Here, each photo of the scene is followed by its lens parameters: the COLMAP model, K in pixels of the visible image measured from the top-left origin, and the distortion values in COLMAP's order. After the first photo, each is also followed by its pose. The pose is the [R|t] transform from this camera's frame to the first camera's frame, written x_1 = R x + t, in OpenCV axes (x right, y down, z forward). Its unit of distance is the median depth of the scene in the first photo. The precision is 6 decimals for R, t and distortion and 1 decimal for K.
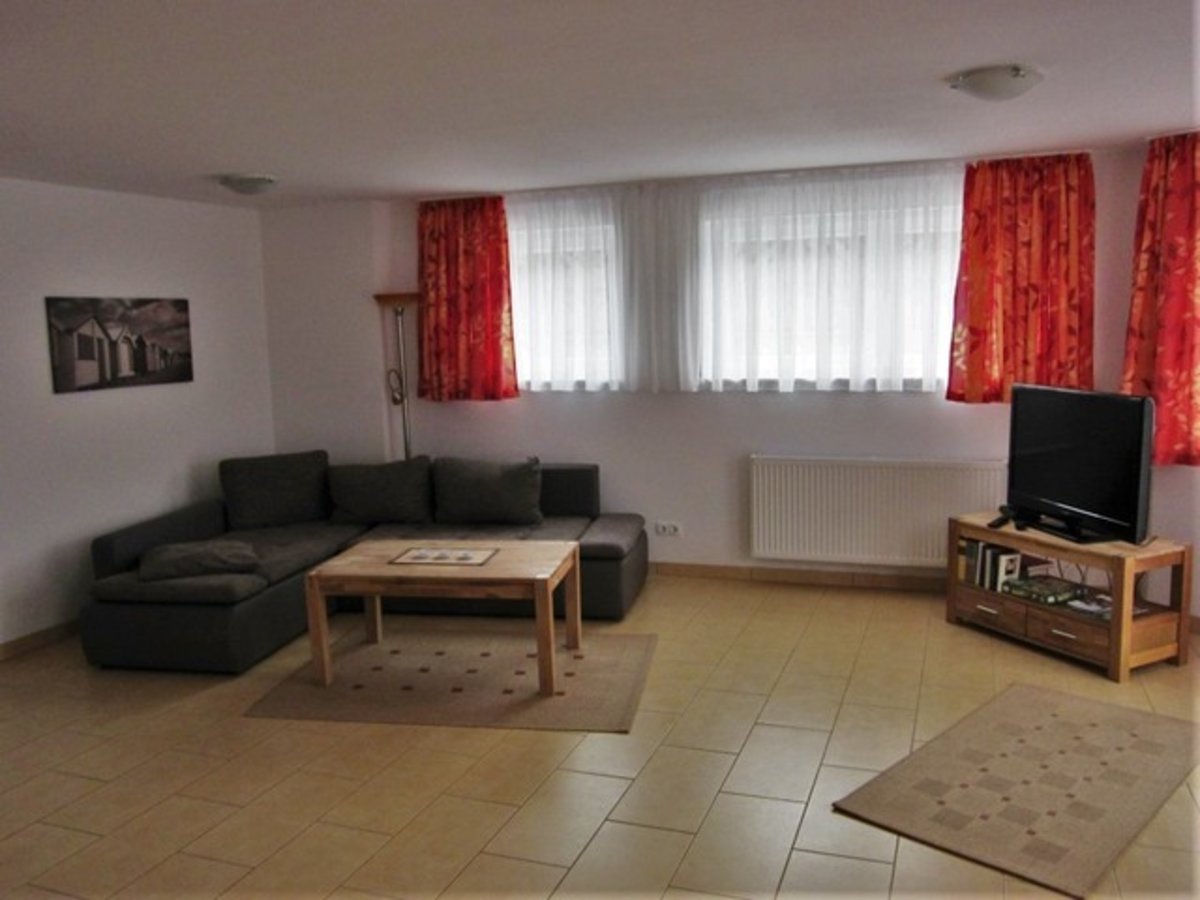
lens RADIAL K [[956.0, 0, 600.0], [0, 956.0, 450.0], [0, 0, 1]] dist [0.001786, 0.002775]
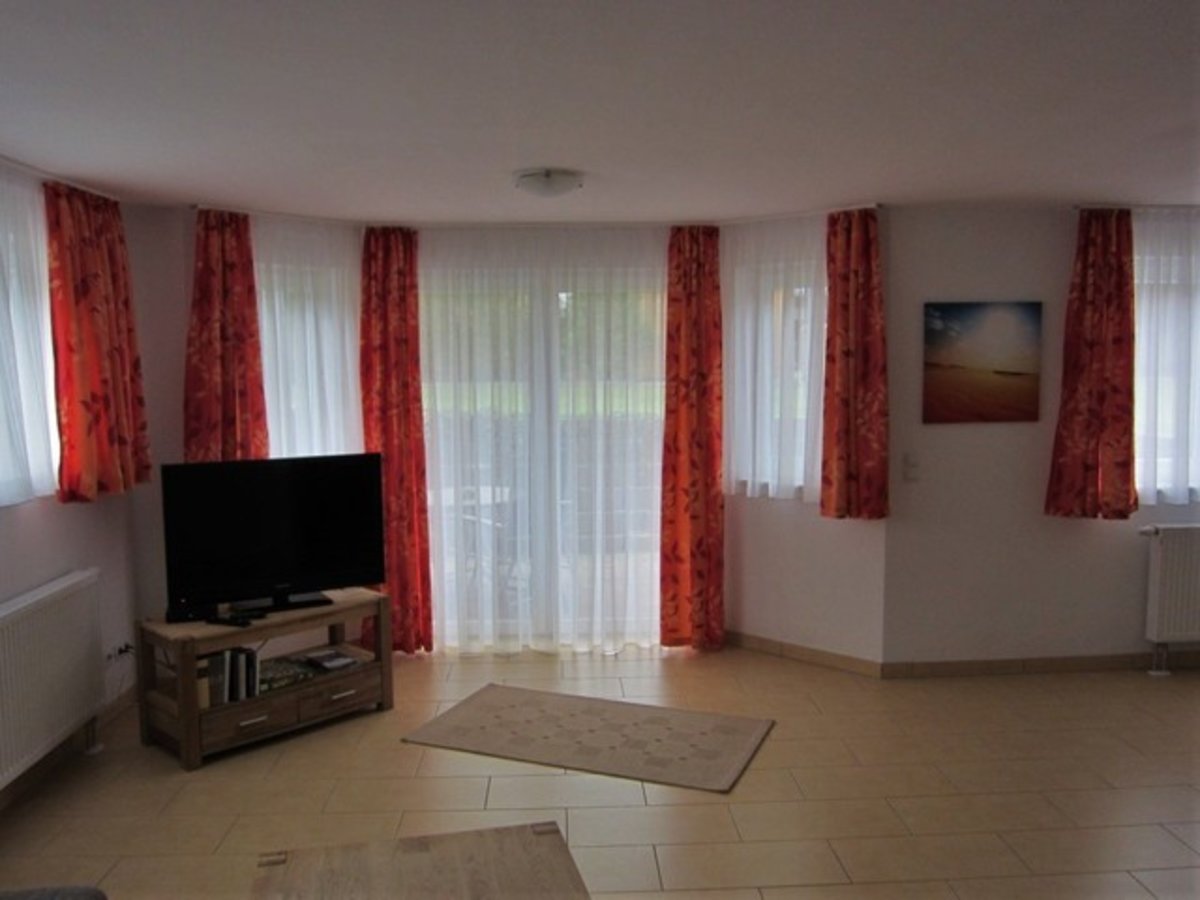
lens RADIAL K [[1061.2, 0, 600.0], [0, 1061.2, 450.0], [0, 0, 1]] dist [-0.096124, -0.000667]
pose [[-0.393518, -0.066258, 0.916926, -0.622626], [0.132968, 0.982809, 0.128085, -0.168124], [-0.909650, 0.172326, -0.377943, 1.118134]]
